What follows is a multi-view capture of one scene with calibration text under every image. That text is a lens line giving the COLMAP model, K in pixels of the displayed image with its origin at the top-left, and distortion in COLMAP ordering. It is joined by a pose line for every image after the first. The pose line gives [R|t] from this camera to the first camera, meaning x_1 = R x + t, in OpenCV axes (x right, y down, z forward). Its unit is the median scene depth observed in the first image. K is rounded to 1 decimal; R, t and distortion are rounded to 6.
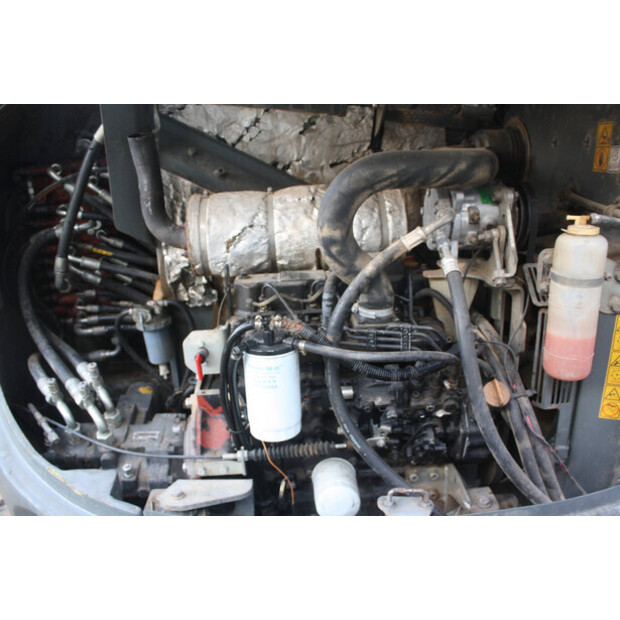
lens RADIAL K [[522.0, 0, 311.4], [0, 522.0, 312.5], [0, 0, 1]] dist [-0.169468, 0.155969]
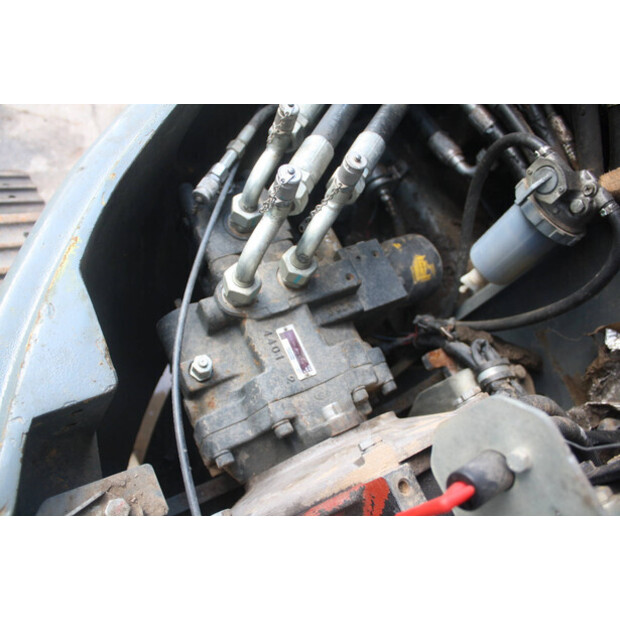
lens RADIAL K [[522.0, 0, 311.4], [0, 522.0, 312.5], [0, 0, 1]] dist [-0.169468, 0.155969]
pose [[0.376315, 0.881932, -0.283871, -0.193839], [-0.697935, 0.471352, 0.539179, -0.029271], [0.609323, -0.004778, 0.792908, 0.567669]]
